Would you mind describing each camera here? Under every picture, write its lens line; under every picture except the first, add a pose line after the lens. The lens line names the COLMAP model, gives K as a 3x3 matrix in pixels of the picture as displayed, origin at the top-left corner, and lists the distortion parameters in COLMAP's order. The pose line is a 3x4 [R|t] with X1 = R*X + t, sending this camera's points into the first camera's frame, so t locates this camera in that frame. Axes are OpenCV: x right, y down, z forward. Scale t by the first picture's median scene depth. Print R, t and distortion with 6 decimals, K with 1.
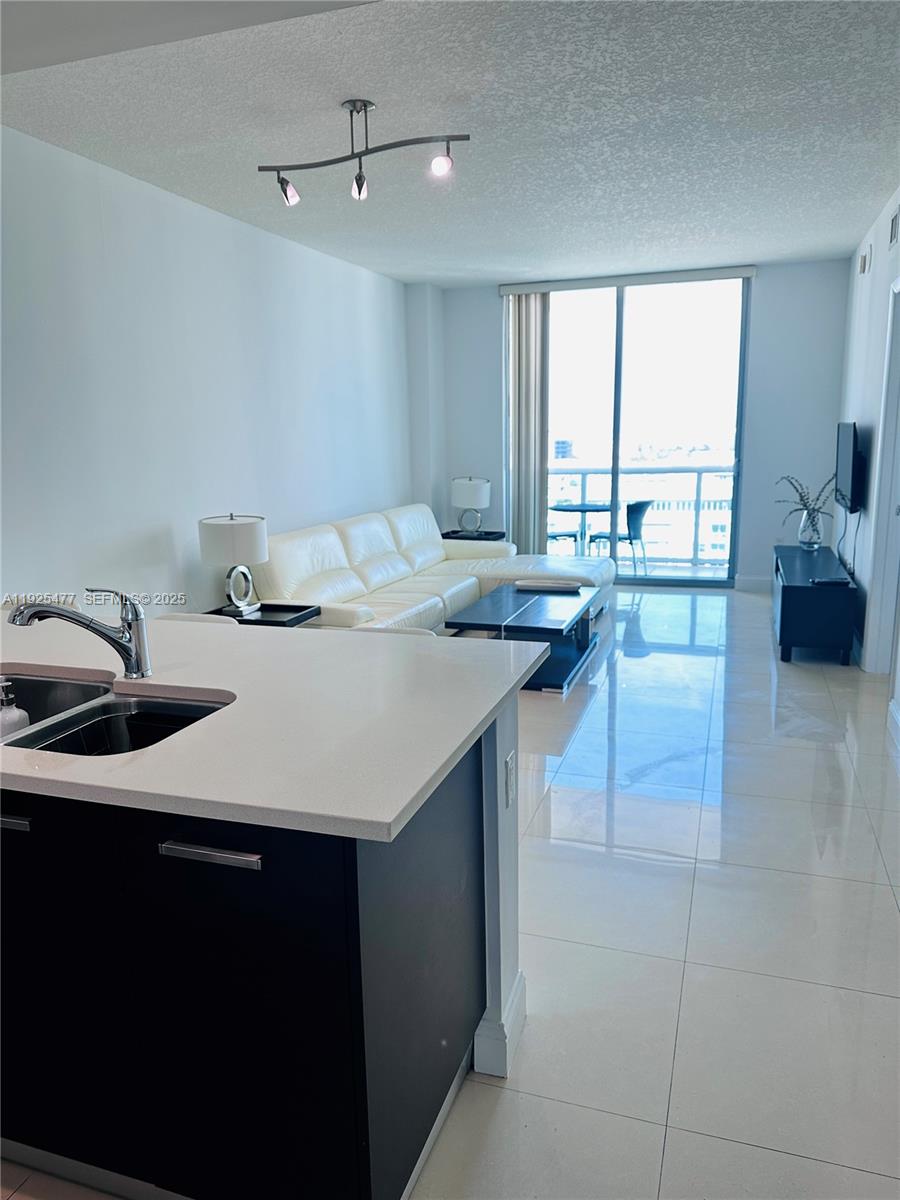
lens RADIAL K [[852.4, 0, 447.9], [0, 852.4, 603.8], [0, 0, 1]] dist [0.013548, -0.021435]
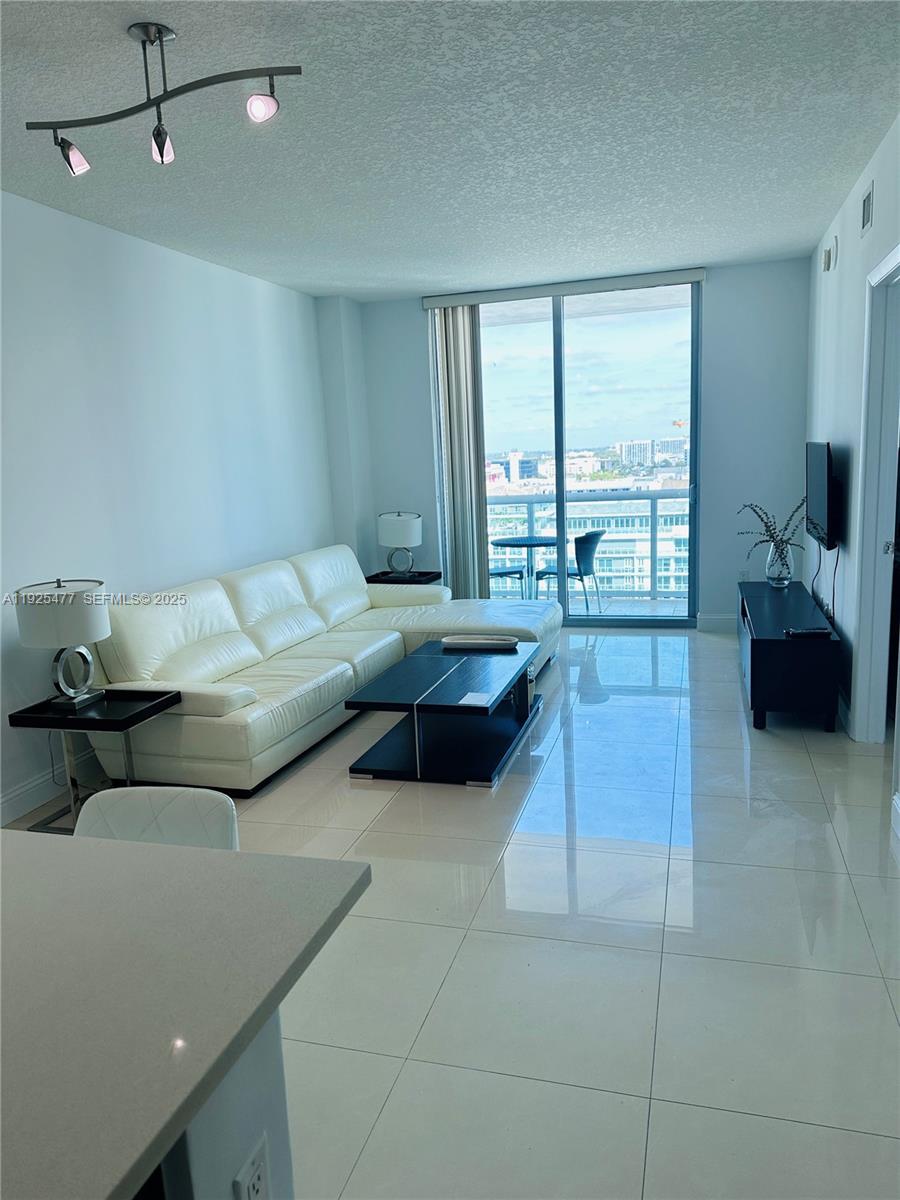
lens RADIAL K [[852.4, 0, 449.3], [0, 852.4, 602.3], [0, 0, 1]] dist [0.013548, -0.021435]
pose [[0.998684, -0.033377, 0.038952, 0.063789], [0.034403, 0.999070, -0.025988, -0.045485], [-0.038048, 0.027294, 0.998903, 0.173625]]
